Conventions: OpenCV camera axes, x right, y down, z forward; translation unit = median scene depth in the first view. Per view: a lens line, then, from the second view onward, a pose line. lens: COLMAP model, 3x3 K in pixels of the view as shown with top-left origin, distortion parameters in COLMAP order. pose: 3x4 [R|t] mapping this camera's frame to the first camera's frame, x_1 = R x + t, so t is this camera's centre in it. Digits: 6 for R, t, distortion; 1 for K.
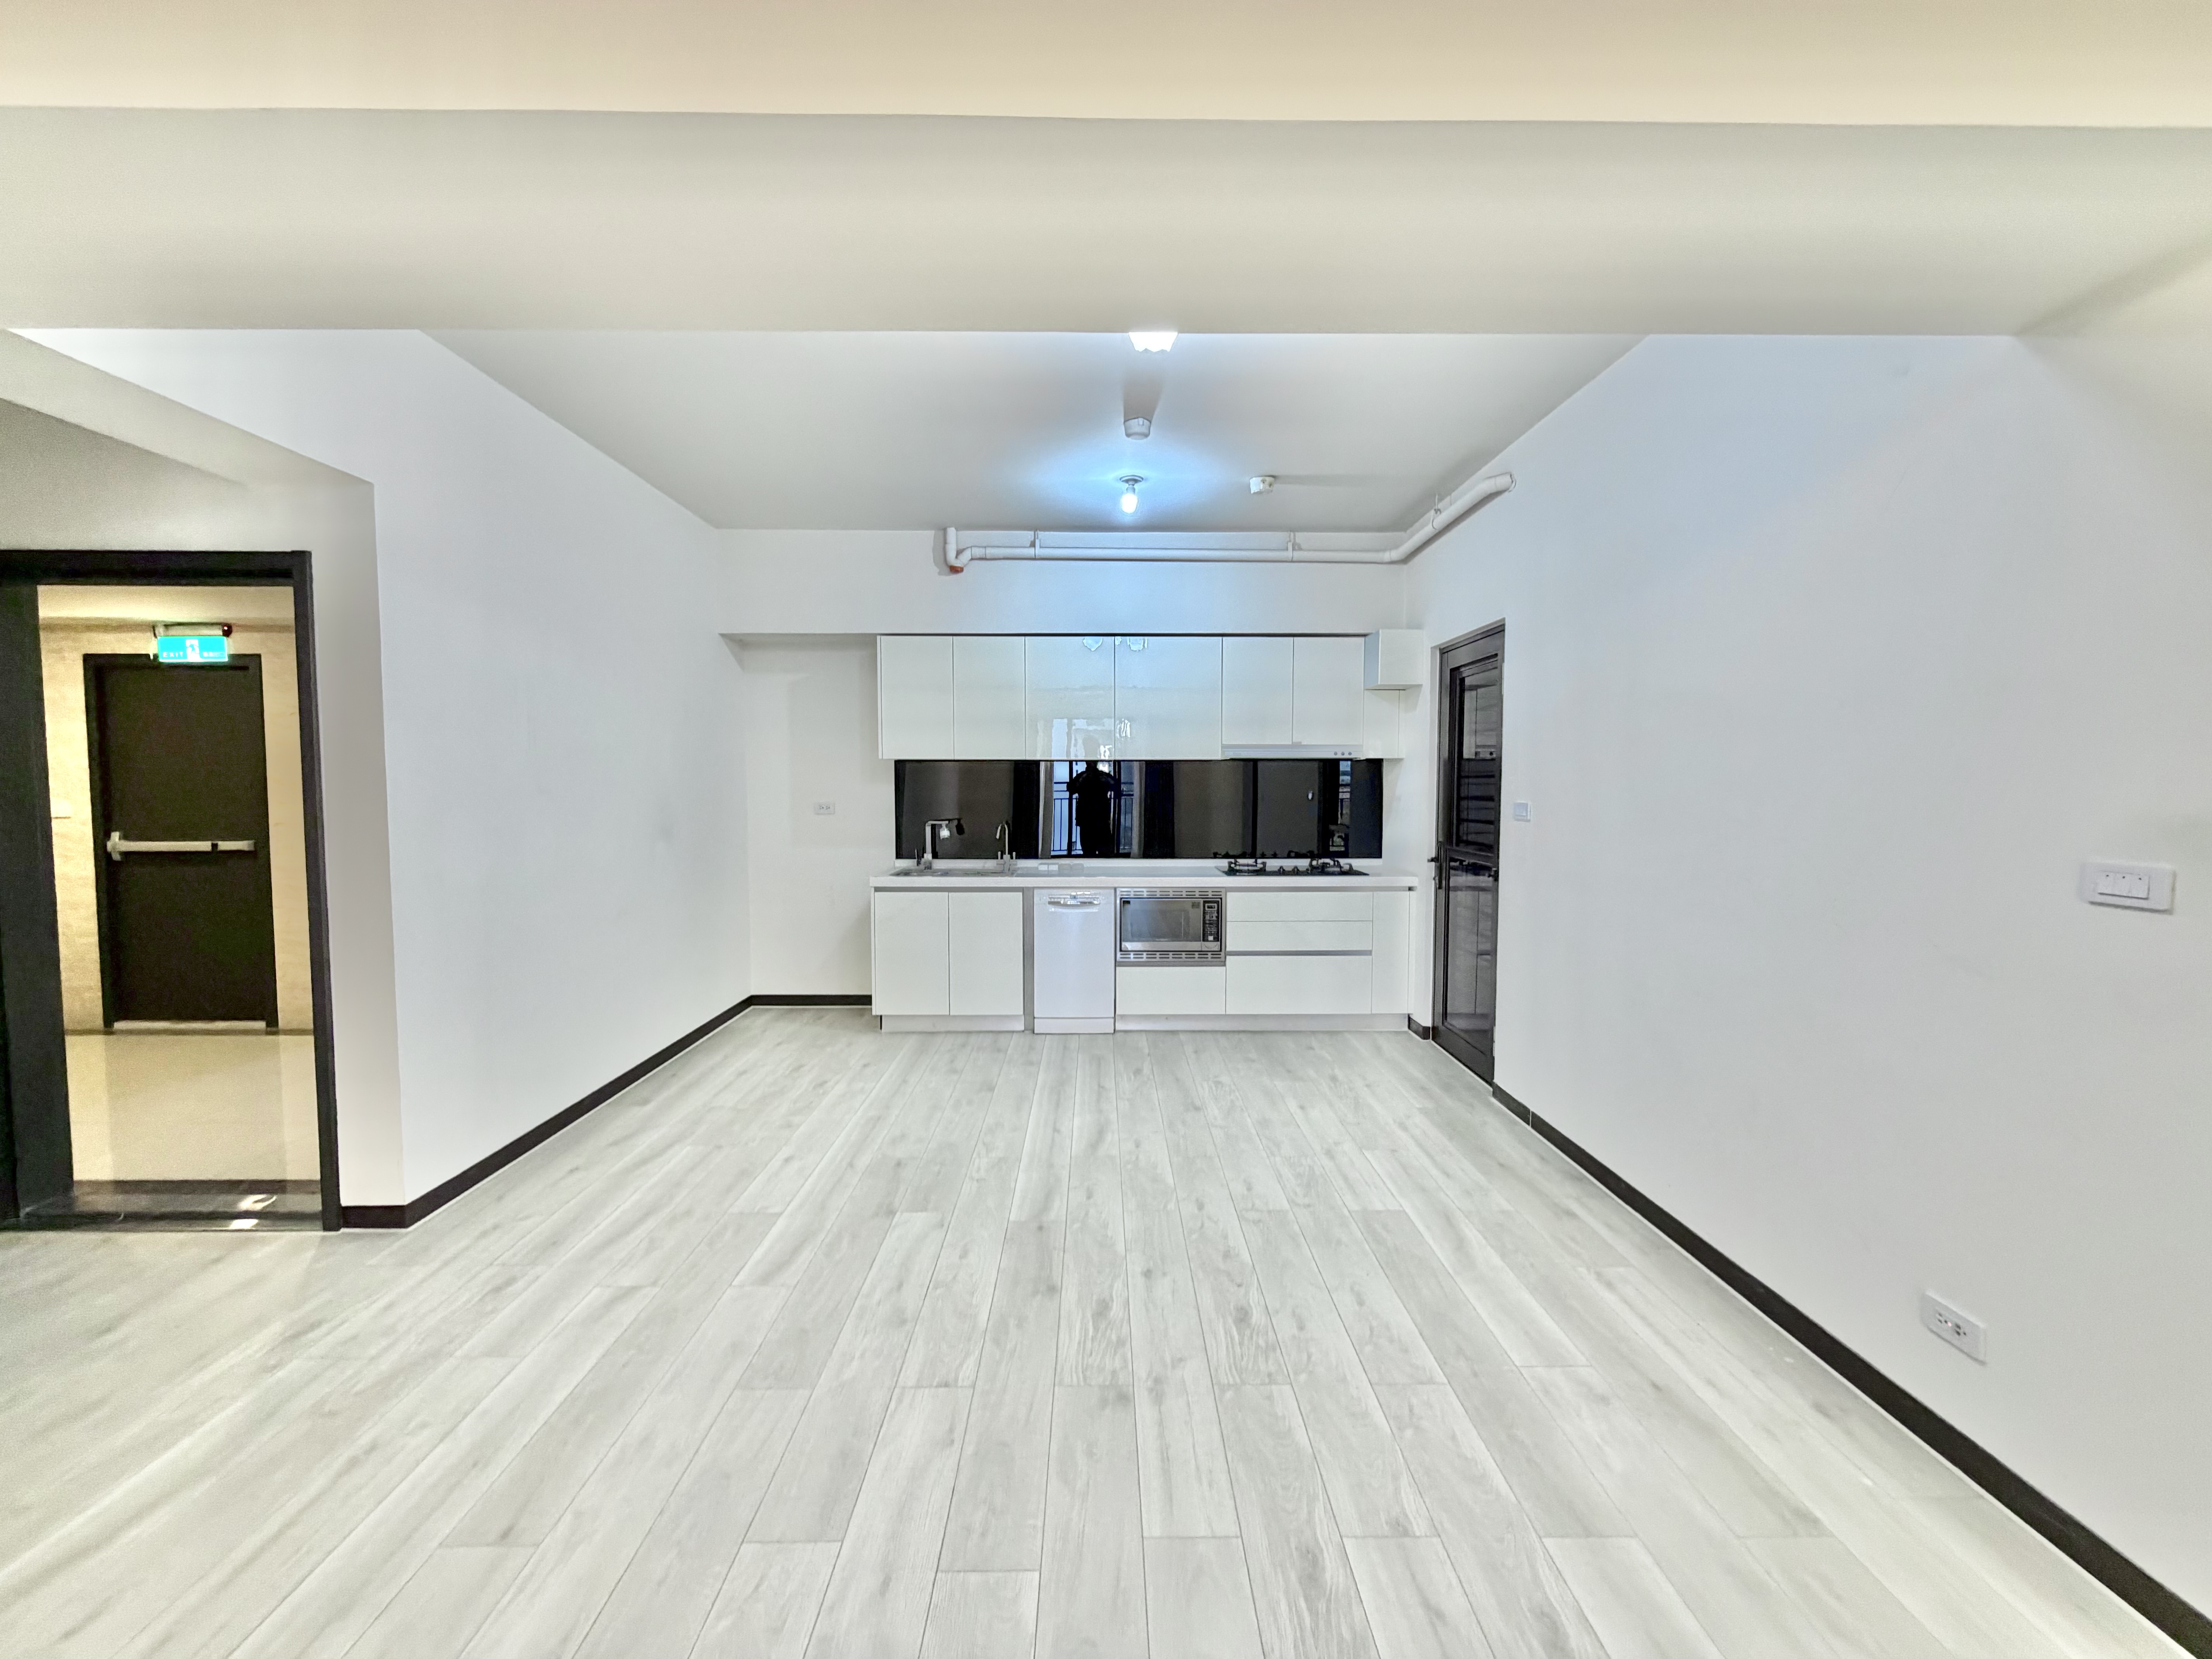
lens RADIAL K [[888.0, 0, 1105.2], [0, 888.0, 834.0], [0, 0, 1]] dist [0.002557, -0.000571]
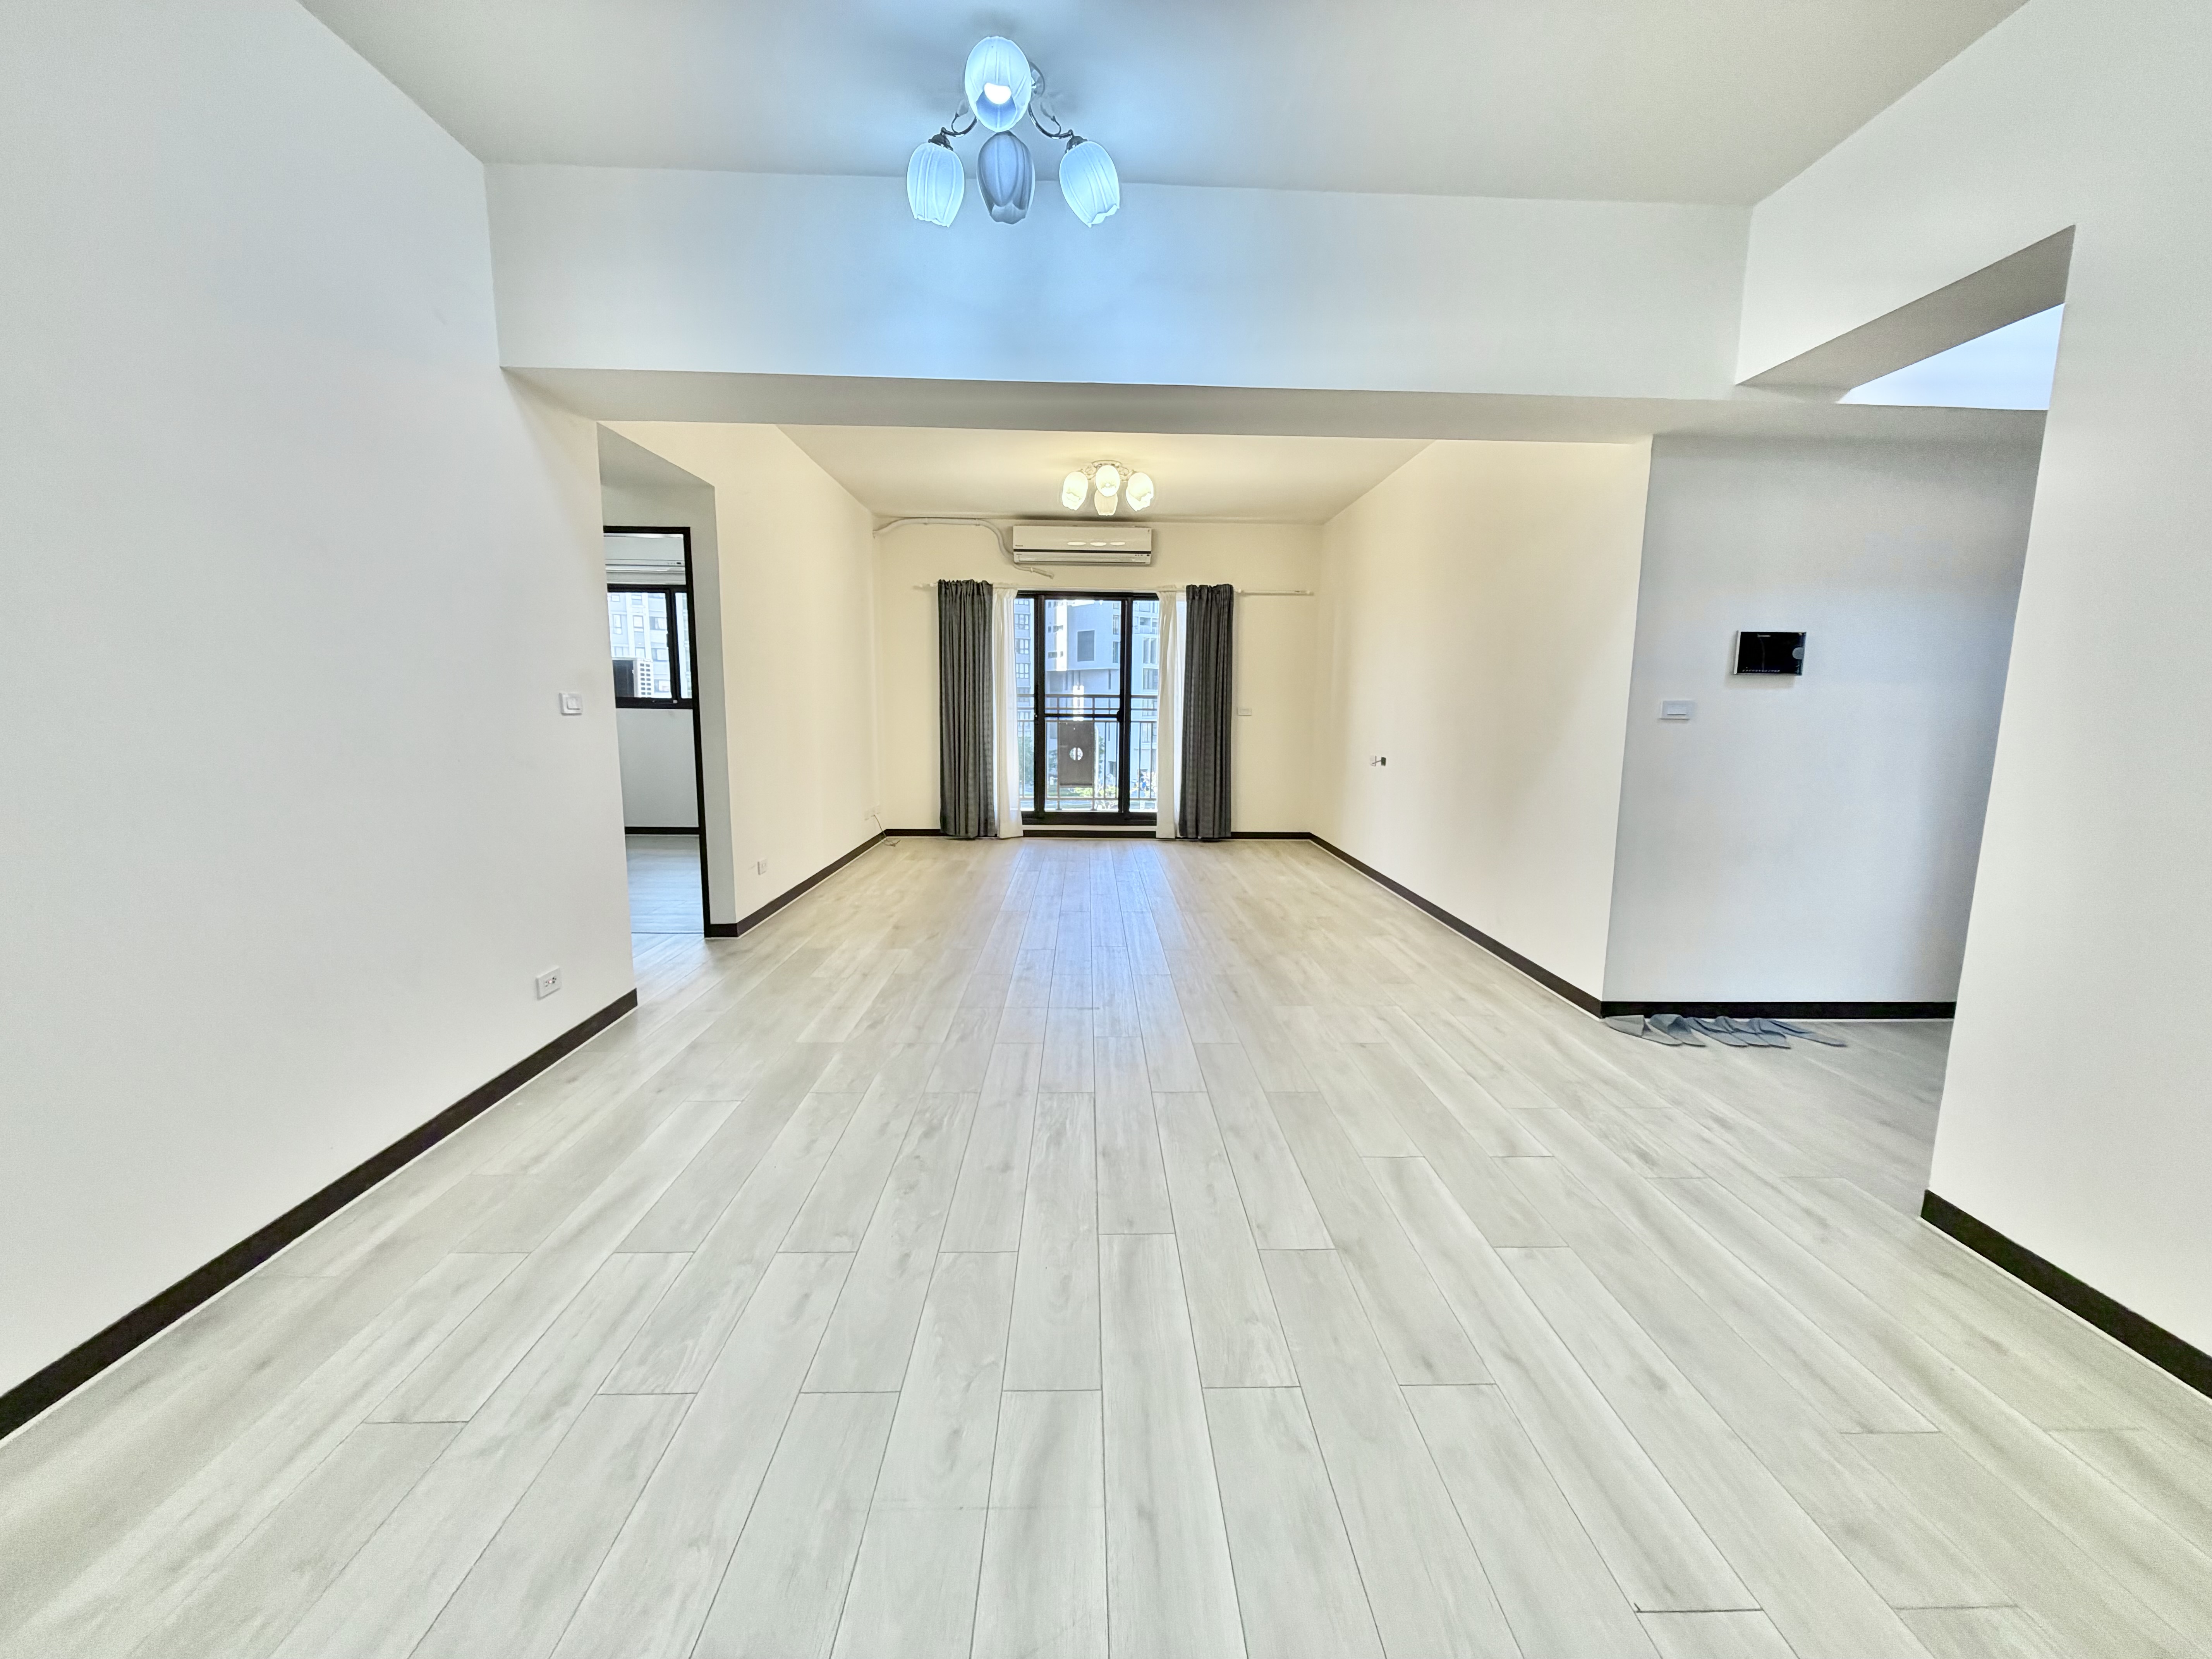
lens RADIAL K [[888.0, 0, 1104.9], [0, 888.0, 832.7], [0, 0, 1]] dist [0.002557, -0.000571]
pose [[-0.999813, -0.010726, -0.016064, -0.030761], [-0.013780, 0.978863, 0.204052, -0.041601], [0.013536, 0.204236, -0.978828, 1.476082]]
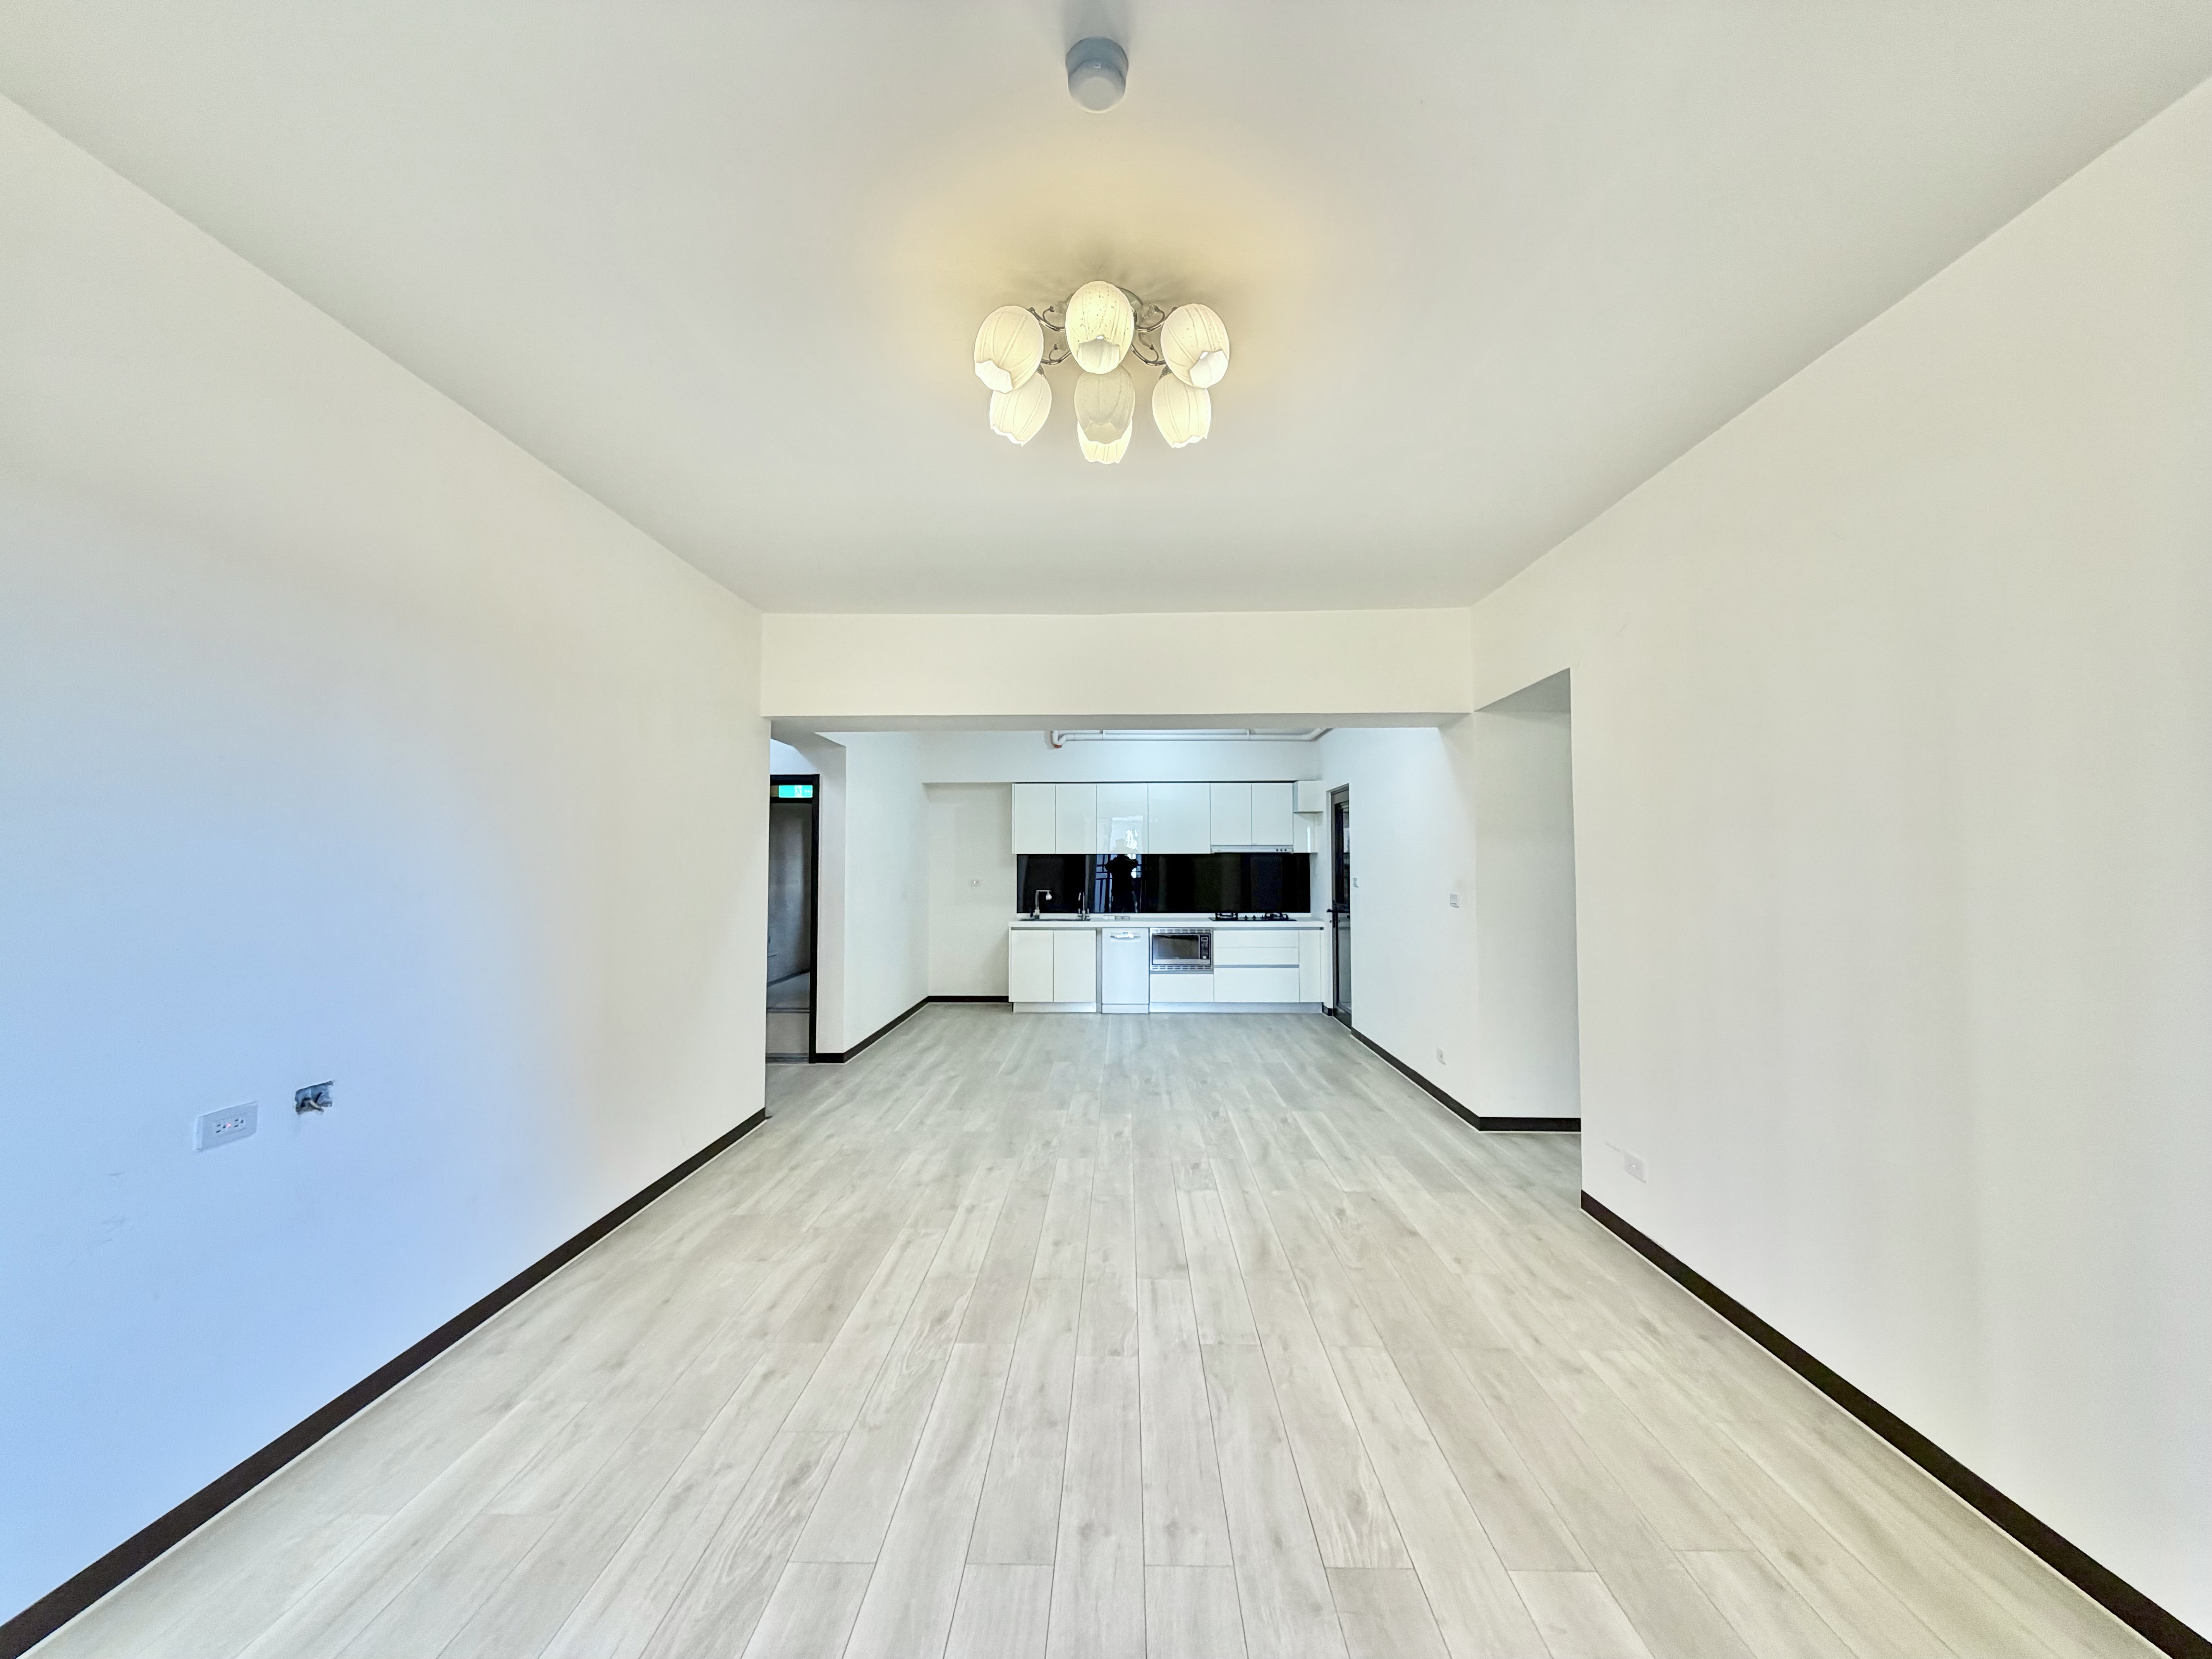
lens RADIAL K [[888.0, 0, 1107.9], [0, 888.0, 835.7], [0, 0, 1]] dist [0.002557, -0.000571]
pose [[0.999672, -0.001739, -0.025561, -0.037356], [-0.000514, 0.996131, -0.087879, 0.051417], [0.025615, 0.087863, 0.995803, -1.138919]]
